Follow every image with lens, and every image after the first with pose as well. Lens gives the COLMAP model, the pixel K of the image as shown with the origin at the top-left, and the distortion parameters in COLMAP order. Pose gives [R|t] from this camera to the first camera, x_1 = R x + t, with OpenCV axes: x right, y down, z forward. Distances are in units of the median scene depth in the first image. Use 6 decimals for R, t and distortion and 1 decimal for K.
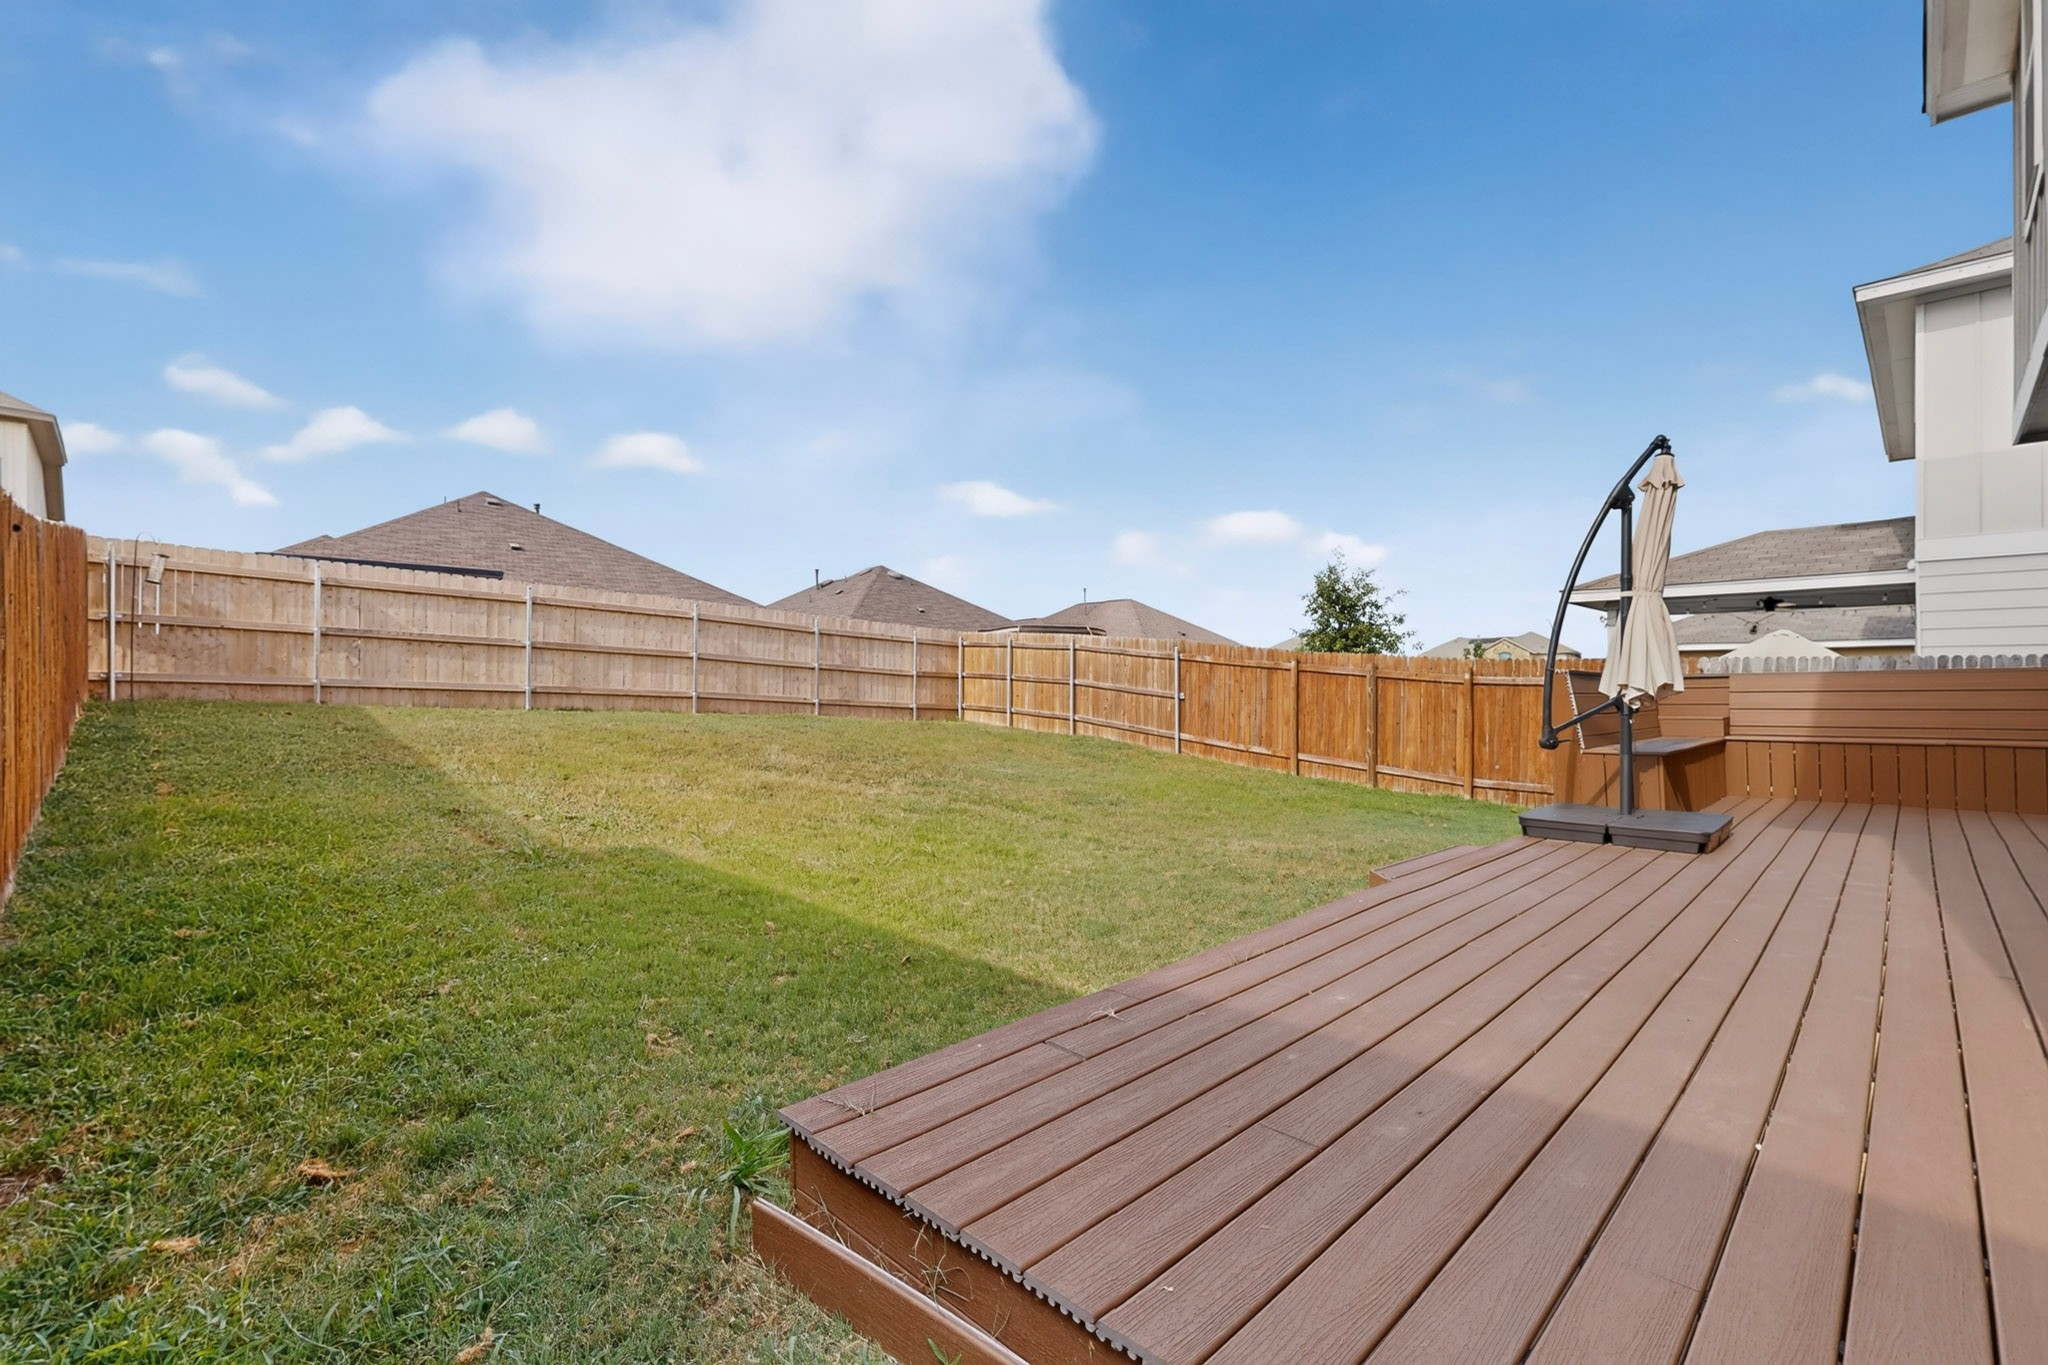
lens RADIAL K [[905.3, 0, 1002.0], [0, 905.3, 689.2], [0, 0, 1]] dist [0.060611, -0.000096]
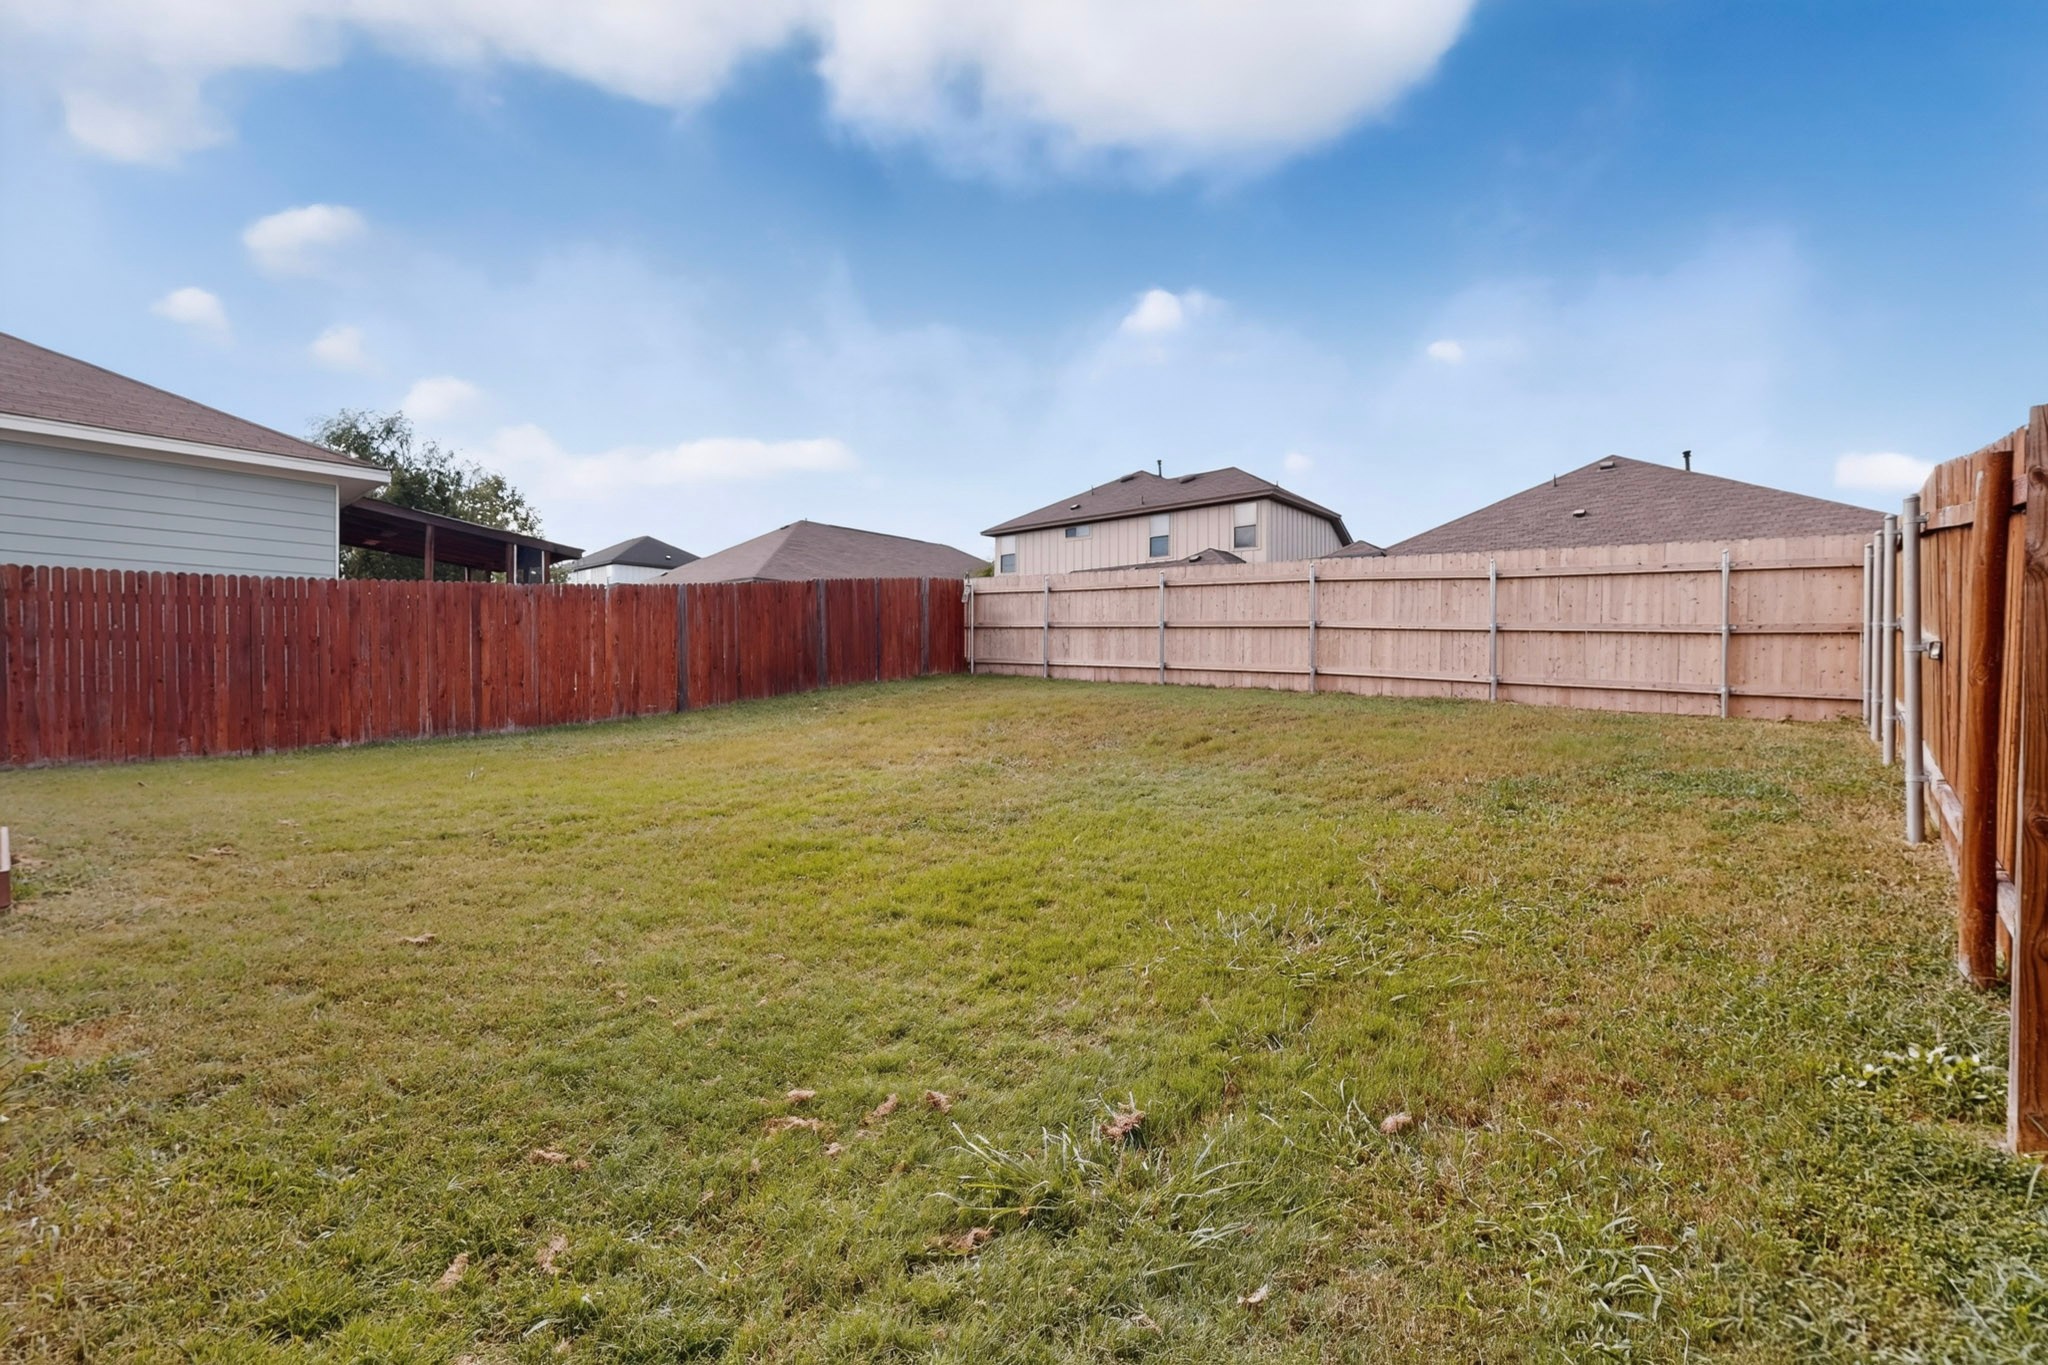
lens RADIAL K [[898.4, 0, 1013.2], [0, 898.4, 686.0], [0, 0, 1]] dist [0.003598, -0.000164]
pose [[0.095271, 0.001203, -0.995451, 0.473942], [-0.007108, 0.999975, 0.000528, 0.022614], [0.995426, 0.007026, 0.095277, 0.660873]]
